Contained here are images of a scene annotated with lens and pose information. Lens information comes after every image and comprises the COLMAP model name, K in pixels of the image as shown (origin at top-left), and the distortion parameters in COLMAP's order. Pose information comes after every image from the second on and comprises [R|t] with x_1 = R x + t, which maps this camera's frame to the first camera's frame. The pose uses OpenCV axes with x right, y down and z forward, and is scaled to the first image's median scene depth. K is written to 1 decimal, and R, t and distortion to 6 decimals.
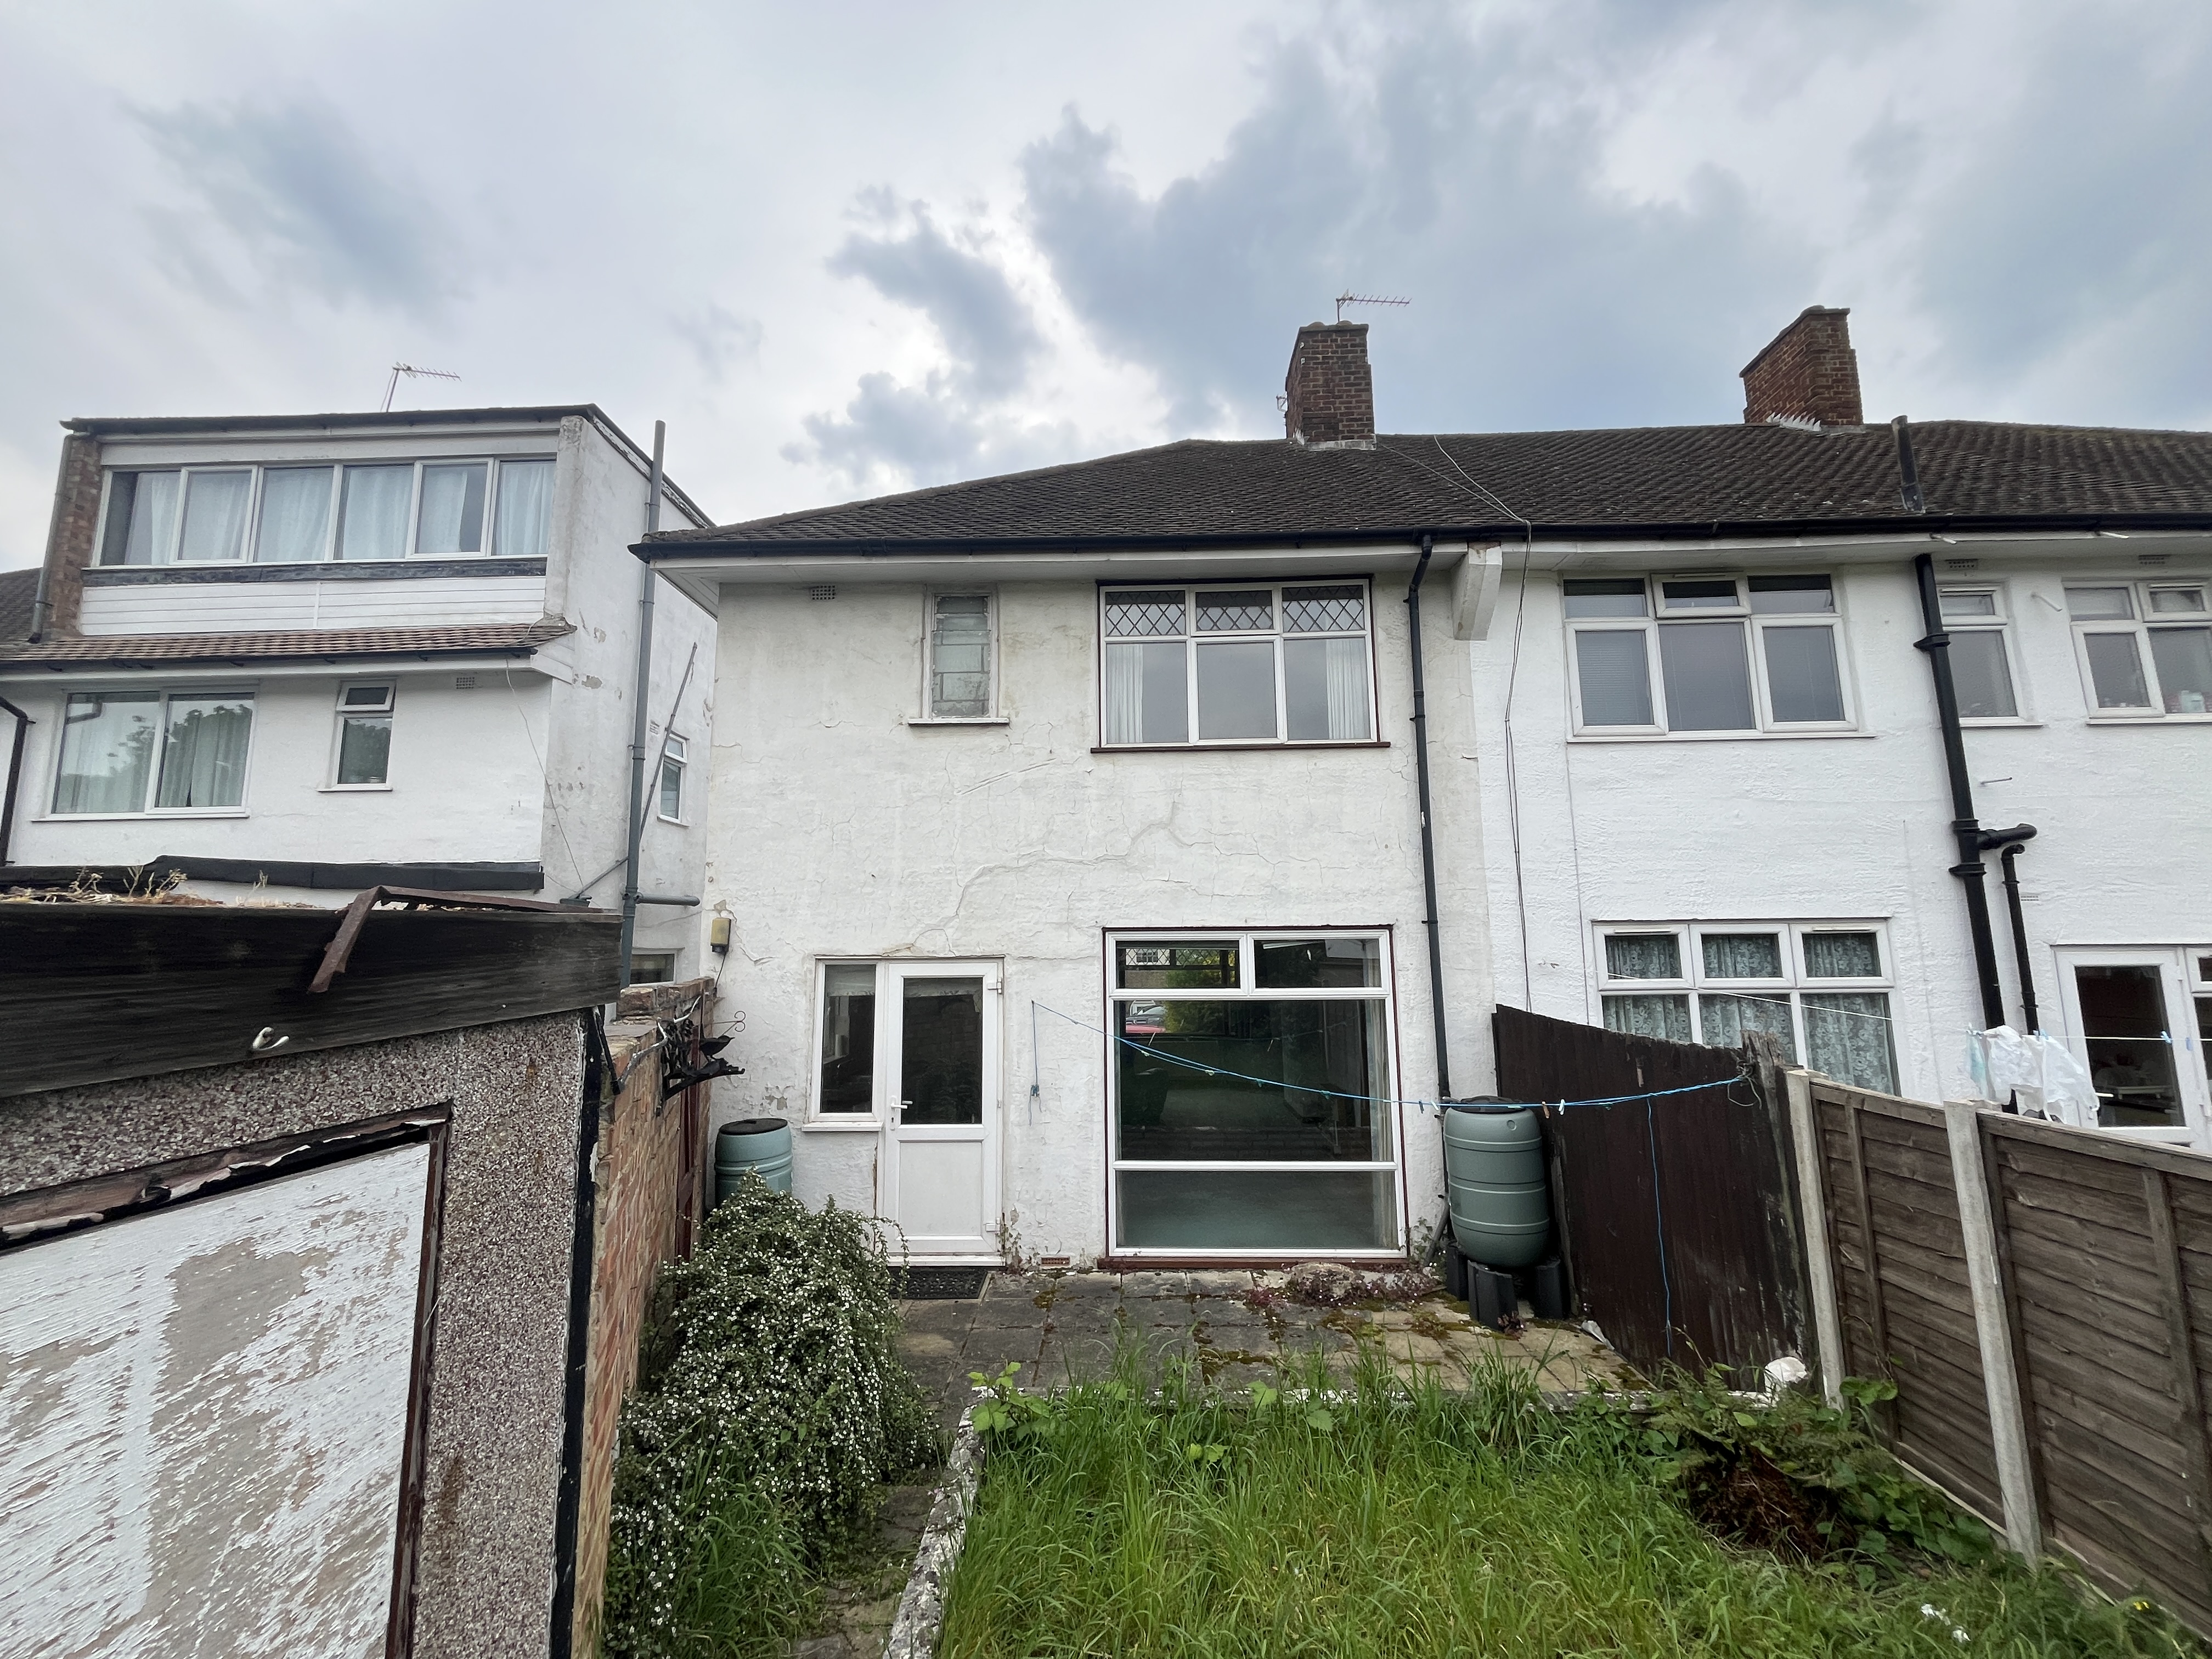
lens RADIAL K [[893.1, 0, 1097.3], [0, 893.1, 827.4], [0, 0, 1]] dist [-0.001846, -0.000852]
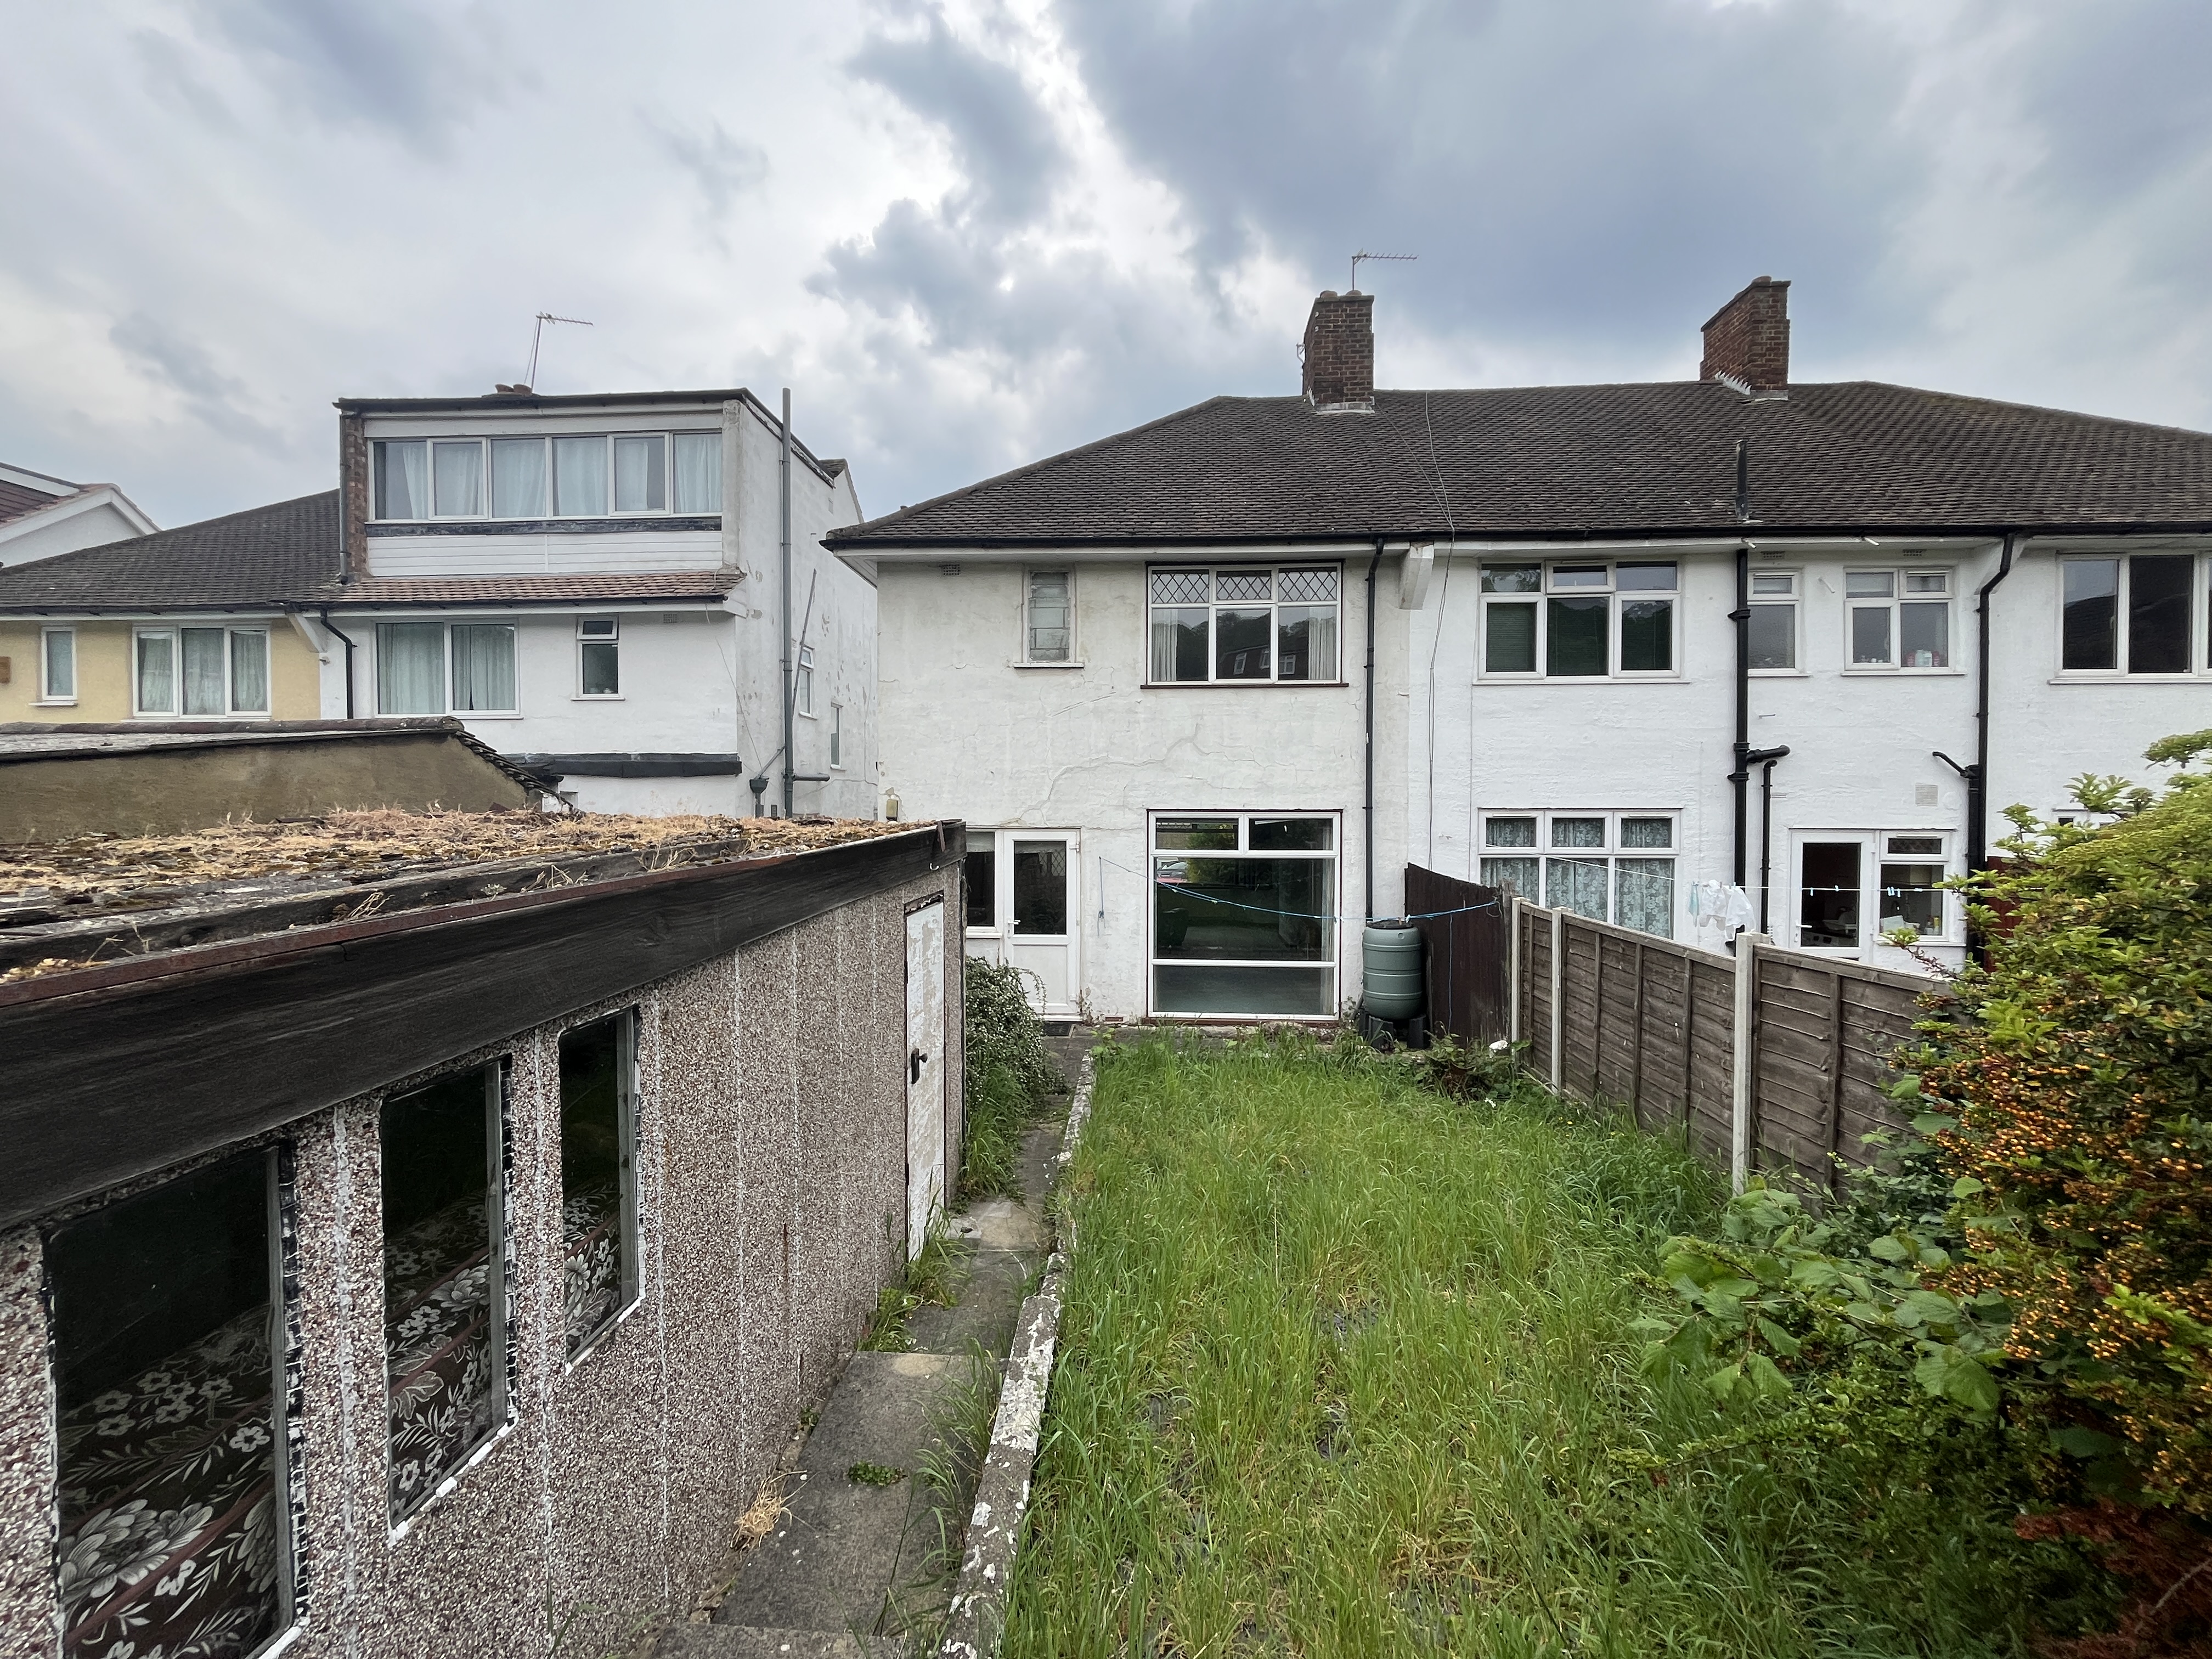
lens RADIAL K [[893.1, 0, 1097.3], [0, 893.1, 827.4], [0, 0, 1]] dist [-0.001846, -0.000852]
pose [[0.999575, 0.011163, -0.026929, -0.035909], [-0.006718, 0.987127, 0.159798, -0.093072], [0.028366, -0.159549, 0.986782, -0.468574]]
